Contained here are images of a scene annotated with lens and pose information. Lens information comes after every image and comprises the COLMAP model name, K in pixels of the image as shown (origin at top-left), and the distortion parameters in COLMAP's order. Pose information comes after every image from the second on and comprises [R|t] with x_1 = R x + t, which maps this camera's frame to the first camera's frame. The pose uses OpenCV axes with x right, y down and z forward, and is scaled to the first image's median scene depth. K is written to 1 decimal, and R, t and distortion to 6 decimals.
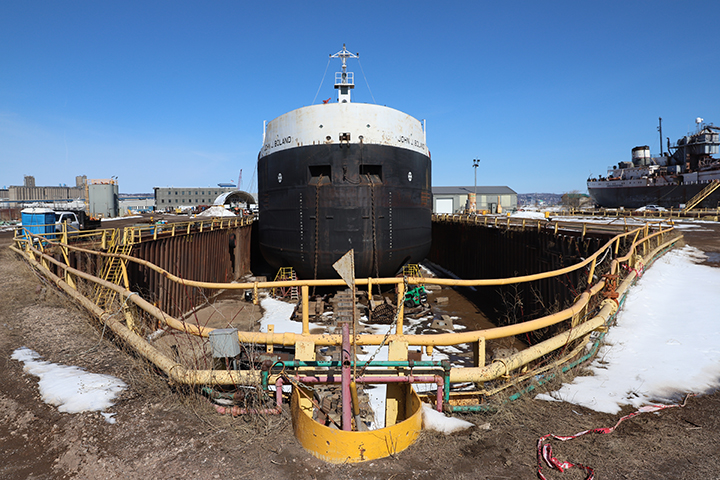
lens RADIAL K [[494.8, 0, 357.6], [0, 494.8, 241.5], [0, 0, 1]] dist [-0.097089, 0.067007]
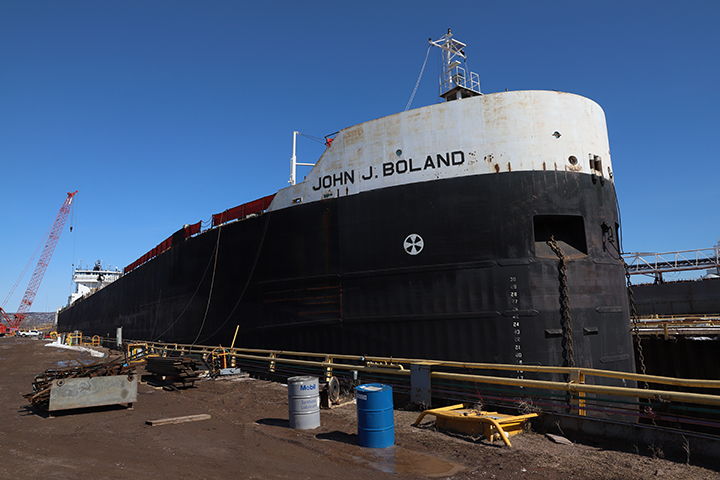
lens RADIAL K [[494.8, 0, 360.4], [0, 494.8, 242.1], [0, 0, 1]] dist [-0.097089, 0.067007]
pose [[0.838713, 0.074518, 0.539452, -0.472592], [0.059184, 0.972253, -0.226321, -0.040548], [-0.541349, 0.221745, 0.811030, 0.746701]]
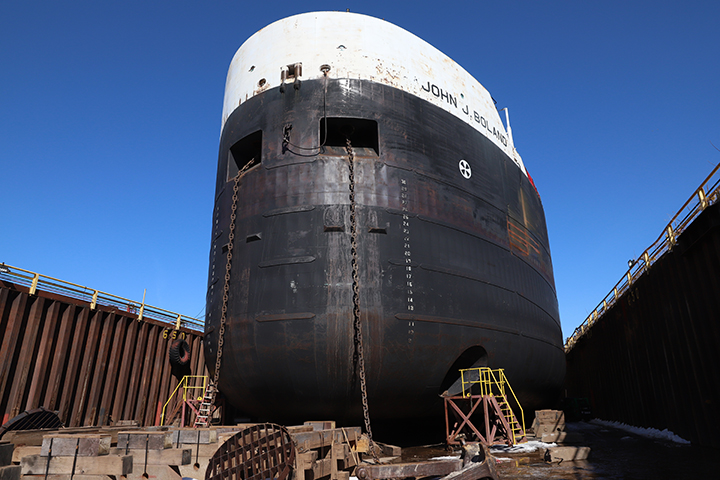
lens RADIAL K [[494.8, 0, 358.3], [0, 494.8, 244.3], [0, 0, 1]] dist [-0.097089, 0.067007]
pose [[0.949236, -0.108014, -0.295439, 0.154597], [-0.011513, 0.926640, -0.375774, 0.115718], [0.314354, 0.360100, 0.878356, 0.662161]]
